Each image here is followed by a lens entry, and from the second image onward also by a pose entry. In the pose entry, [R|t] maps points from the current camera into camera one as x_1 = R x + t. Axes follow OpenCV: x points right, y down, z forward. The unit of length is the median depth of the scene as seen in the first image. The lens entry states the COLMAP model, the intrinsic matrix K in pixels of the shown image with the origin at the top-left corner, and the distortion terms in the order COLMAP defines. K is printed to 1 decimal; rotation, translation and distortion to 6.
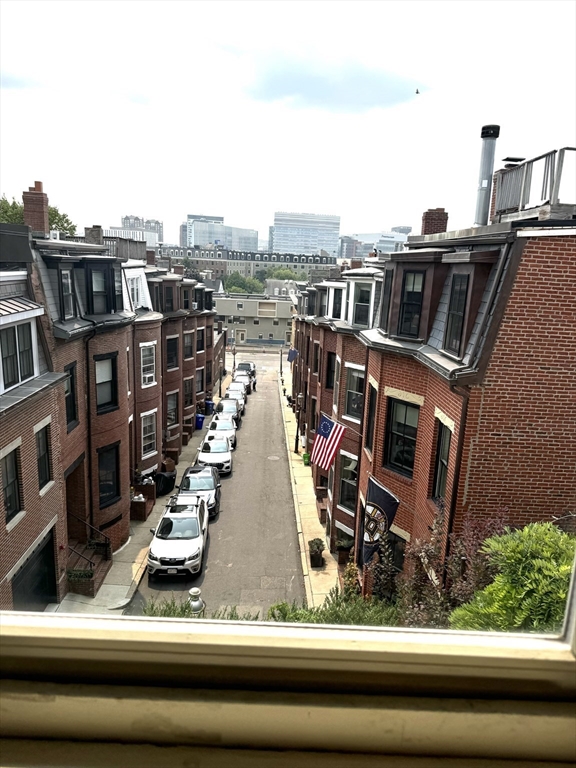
lens RADIAL K [[546.9, 0, 288.0], [0, 546.9, 384.0], [0, 0, 1]] dist [0.060667, -0.003161]
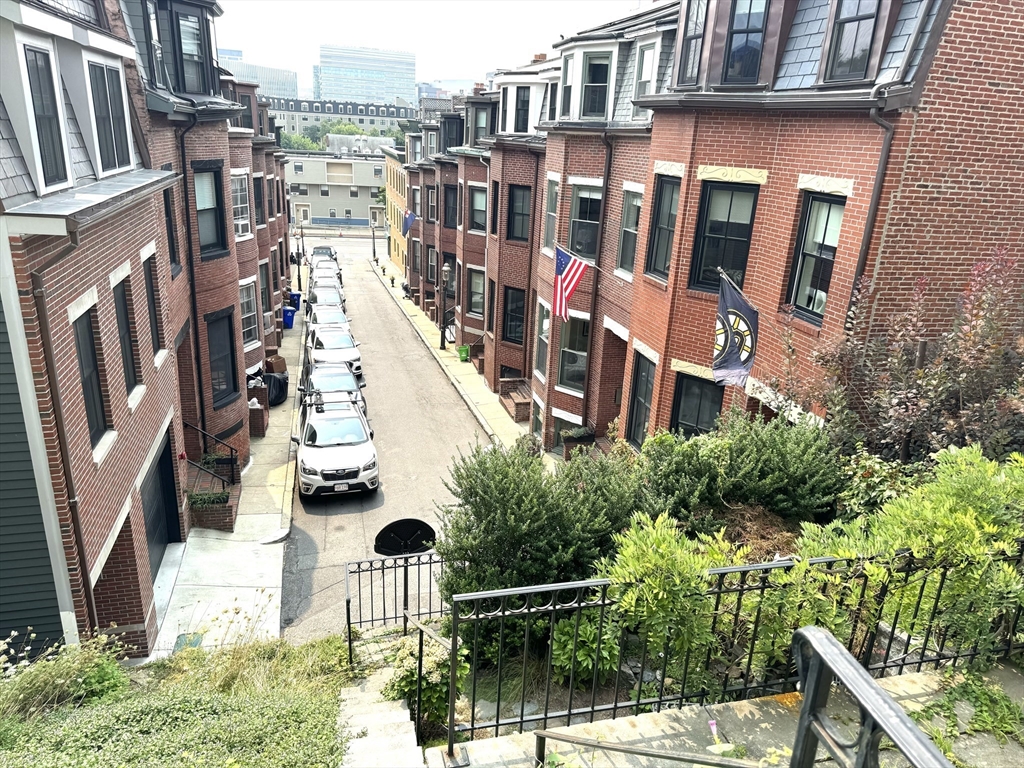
lens RADIAL K [[748.0, 0, 512.0], [0, 748.0, 384.0], [0, 0, 1]] dist [-0.000069, -0.000135]
pose [[0.978708, -0.063283, 0.195260, -0.127001], [0.038934, 0.991251, 0.126114, 0.074904], [-0.201533, -0.115827, 0.972609, 0.053553]]
